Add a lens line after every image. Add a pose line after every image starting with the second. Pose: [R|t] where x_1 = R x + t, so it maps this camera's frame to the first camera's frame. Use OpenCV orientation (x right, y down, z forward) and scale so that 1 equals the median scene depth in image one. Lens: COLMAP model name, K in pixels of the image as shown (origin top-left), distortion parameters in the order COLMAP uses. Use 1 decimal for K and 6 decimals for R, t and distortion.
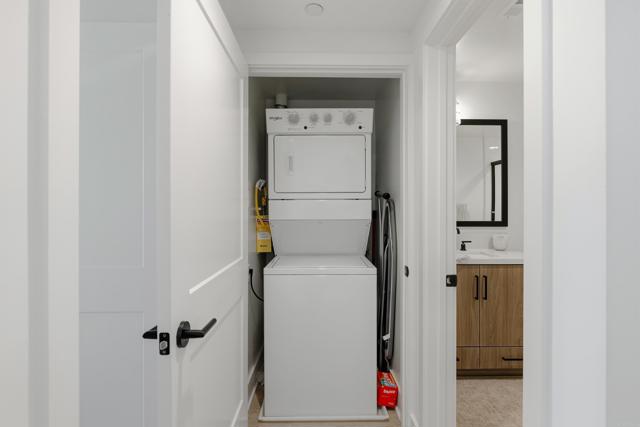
lens RADIAL K [[317.3, 0, 320.0], [0, 317.3, 213.5], [0, 0, 1]] dist [-0.001224, -0.000191]
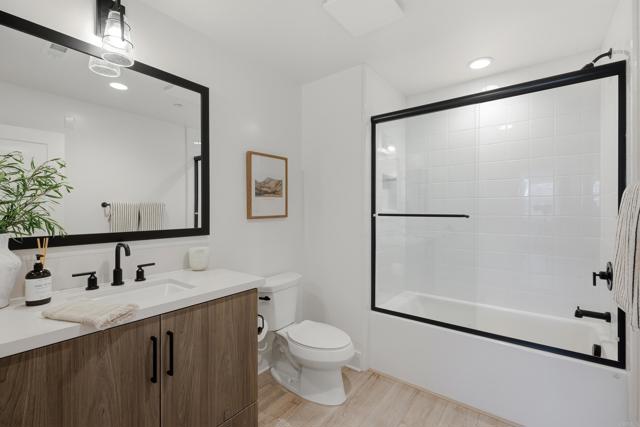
lens RADIAL K [[284.5, 0, 320.0], [0, 284.5, 213.5], [0, 0, 1]] dist [-0.002603, -0.000164]
pose [[0.624930, -0.001556, 0.780680, 0.253073], [-0.001843, 0.999992, 0.003468, -0.012365], [-0.780679, -0.003605, 0.624922, 0.413163]]
